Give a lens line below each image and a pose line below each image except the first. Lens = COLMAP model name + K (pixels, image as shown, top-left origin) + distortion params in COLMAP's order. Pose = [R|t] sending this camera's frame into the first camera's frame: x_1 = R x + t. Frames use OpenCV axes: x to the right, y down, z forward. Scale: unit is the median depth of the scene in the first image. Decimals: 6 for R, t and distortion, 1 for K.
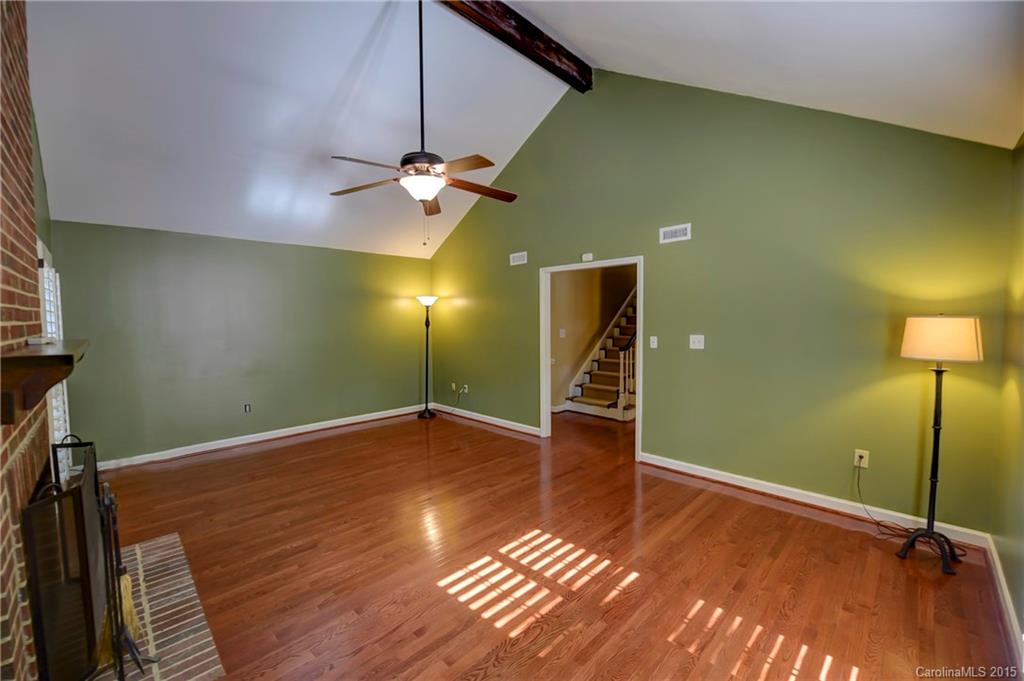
lens RADIAL K [[417.0, 0, 507.2], [0, 417.0, 338.2], [0, 0, 1]] dist [-0.002238, -0.000413]
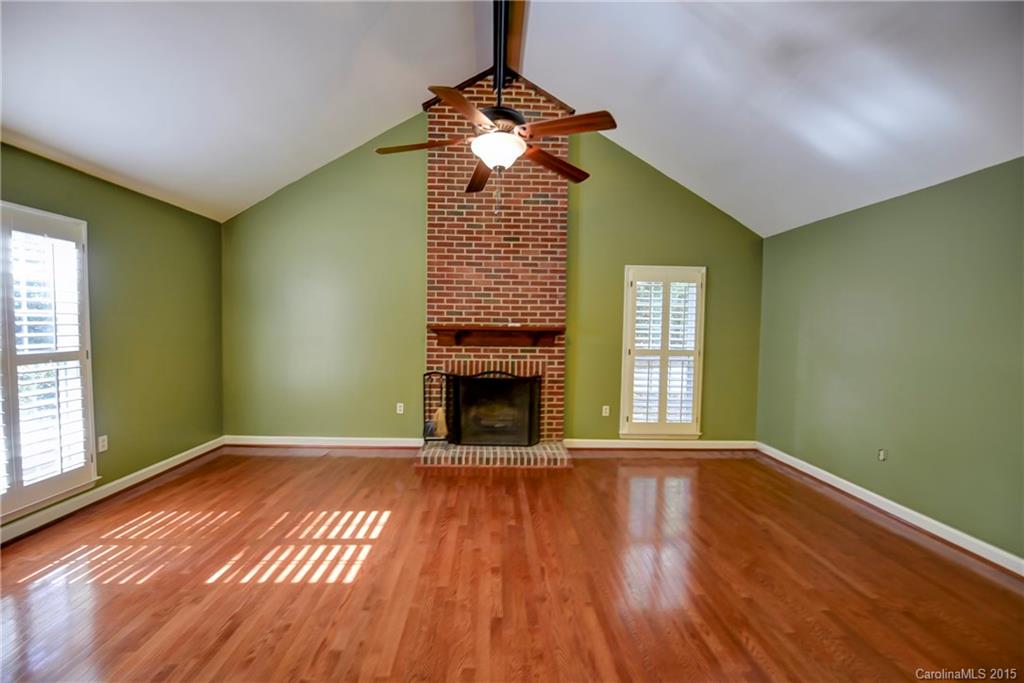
lens RADIAL K [[417.0, 0, 507.2], [0, 417.0, 339.2], [0, 0, 1]] dist [-0.002238, -0.000413]
pose [[-0.683207, 0.026068, -0.729759, 0.498401], [-0.041976, 0.996308, 0.074888, -0.071137], [0.729017, 0.081797, -0.679591, 1.989994]]
